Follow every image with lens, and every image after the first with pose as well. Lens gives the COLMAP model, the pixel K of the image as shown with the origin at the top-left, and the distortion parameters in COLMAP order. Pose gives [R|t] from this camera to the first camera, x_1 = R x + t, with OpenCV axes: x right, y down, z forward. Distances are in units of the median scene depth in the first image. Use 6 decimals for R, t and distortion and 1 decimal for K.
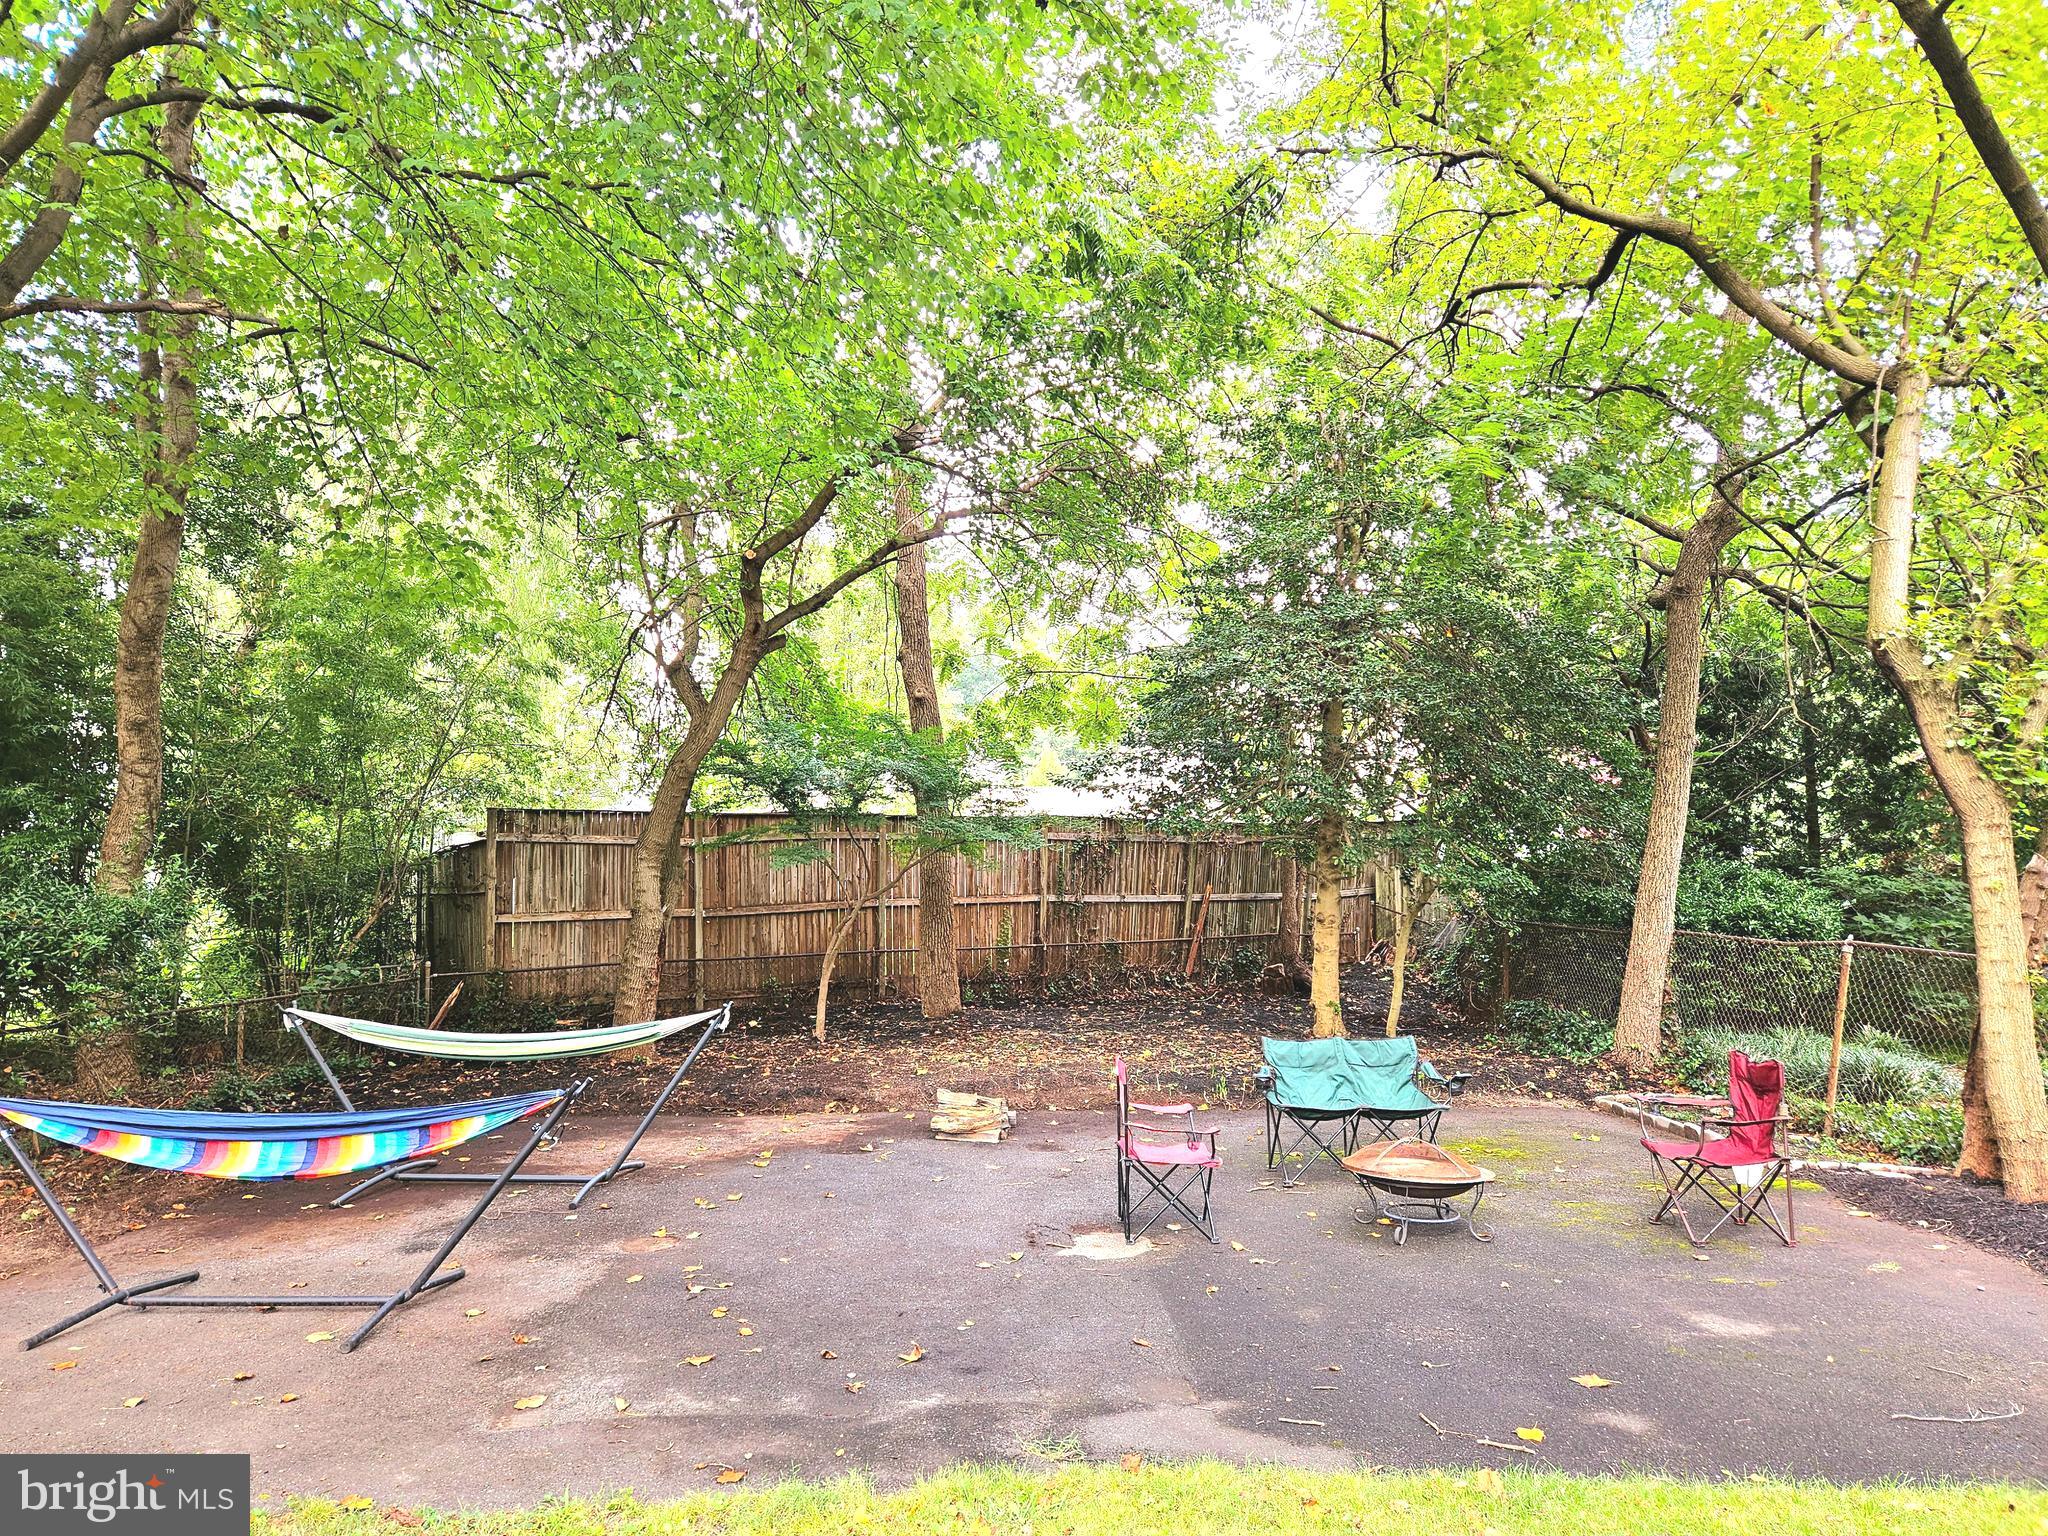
lens RADIAL K [[1354.7, 0, 1018.1], [0, 1354.7, 763.6], [0, 0, 1]] dist [0.084585, -0.083581]
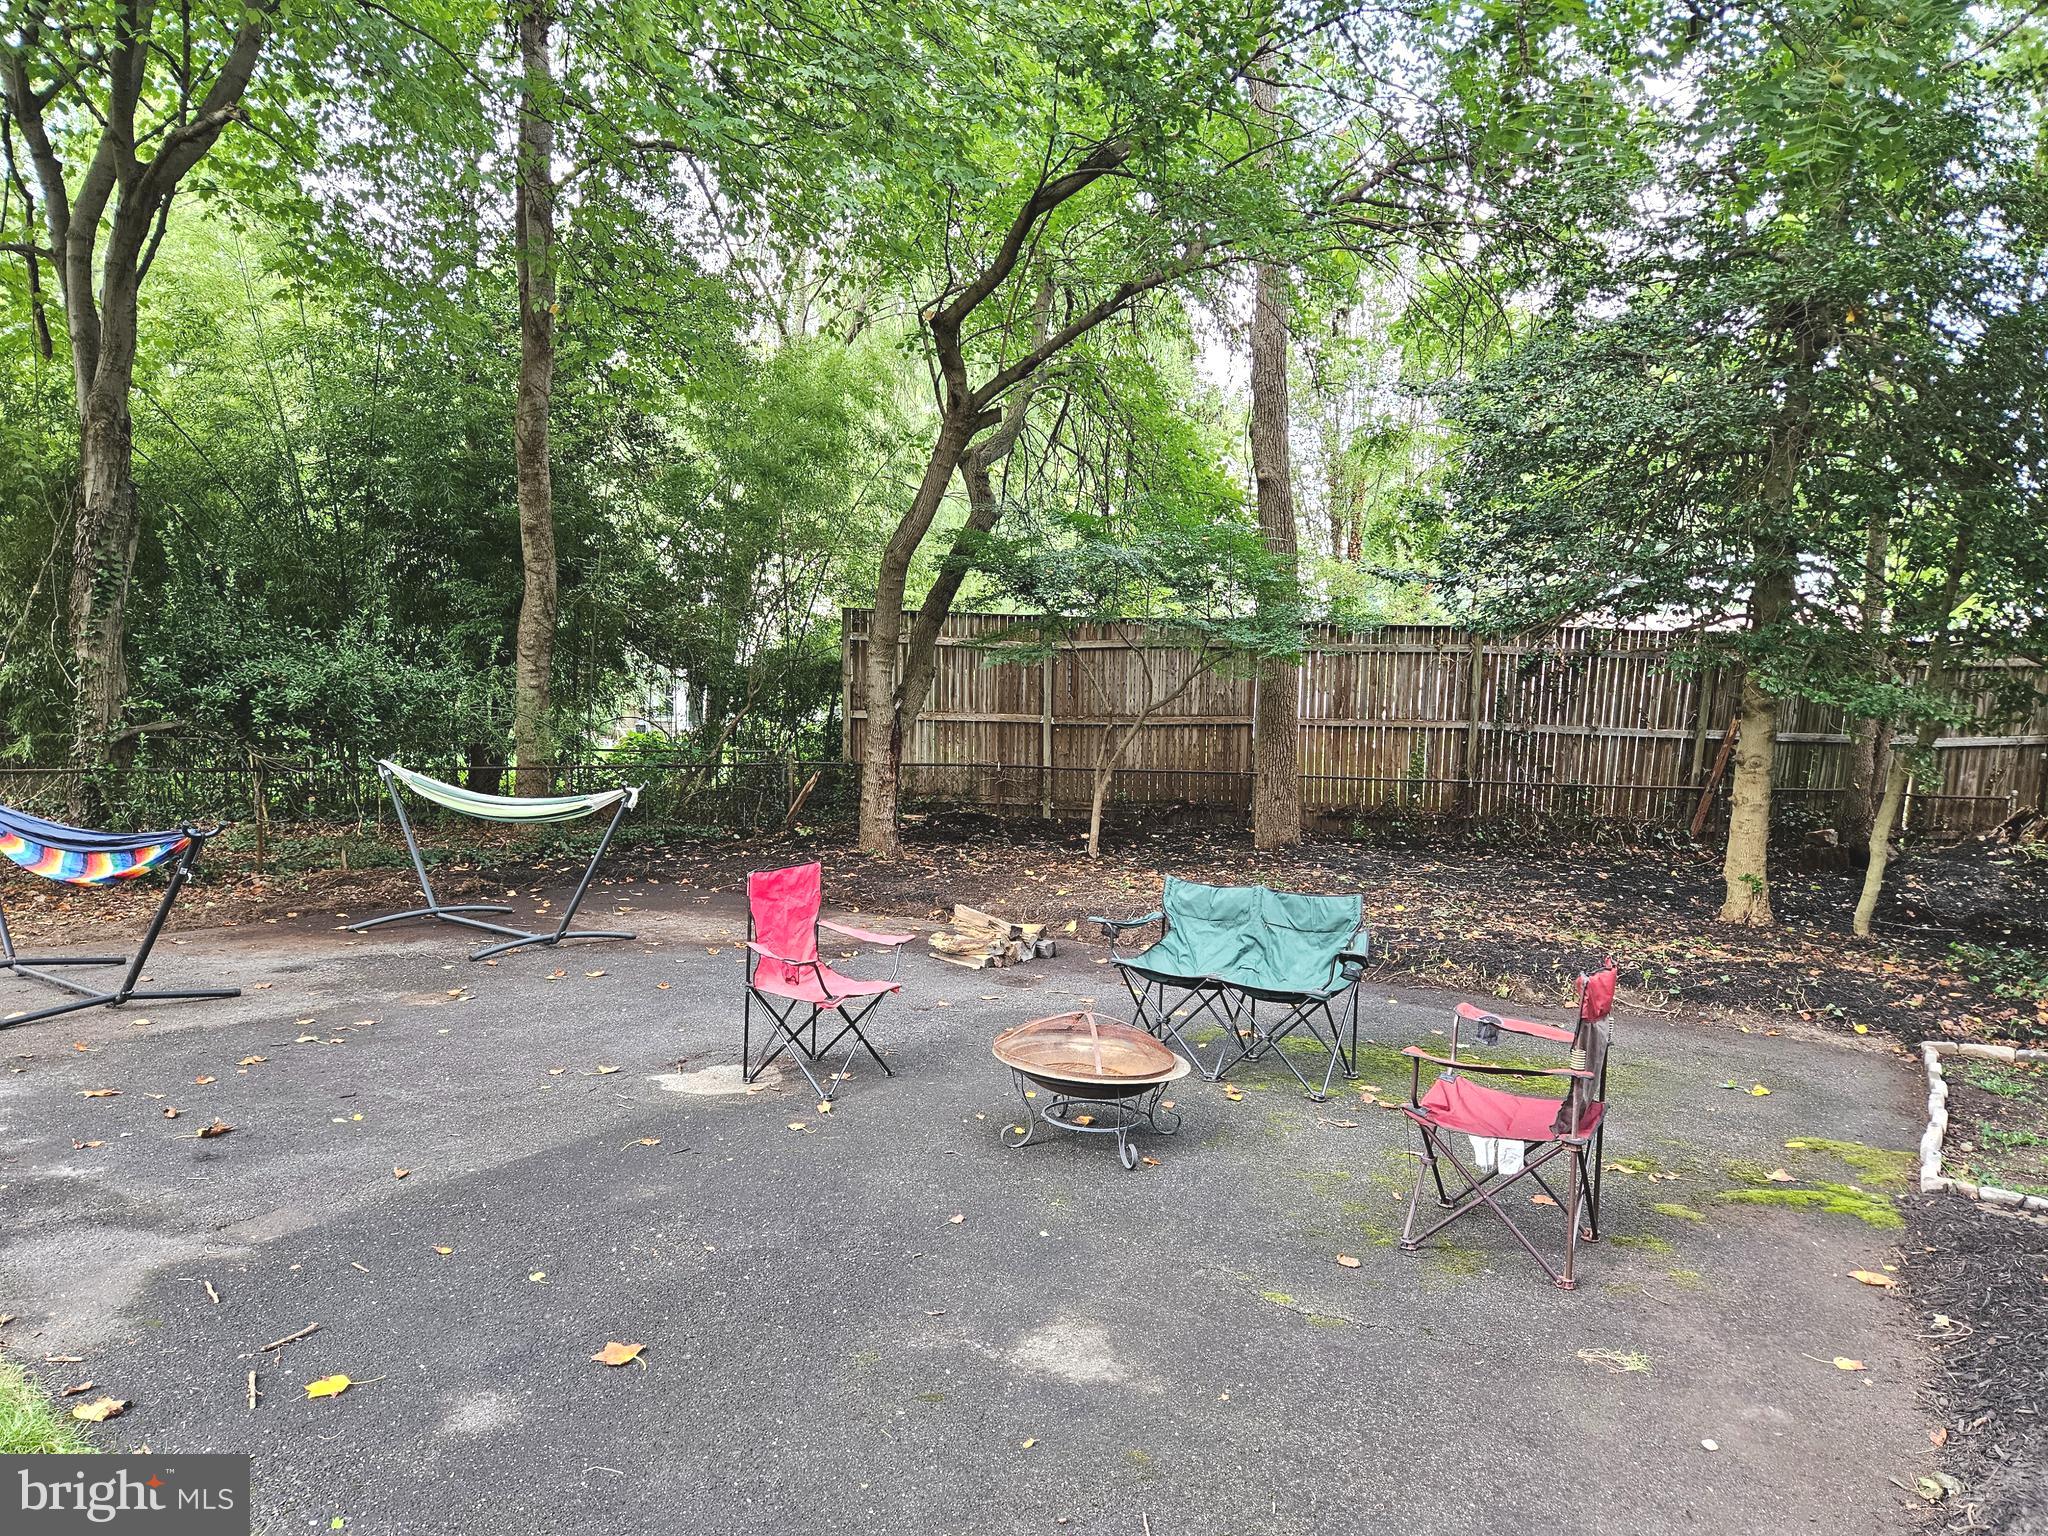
lens RADIAL K [[1354.7, 0, 1018.1], [0, 1354.7, 763.6], [0, 0, 1]] dist [0.084585, -0.083581]
pose [[0.831102, 0.058983, -0.552983, 0.287542], [0.007553, 0.993071, 0.117276, 0.026658], [0.556069, -0.101645, 0.824897, 0.184142]]
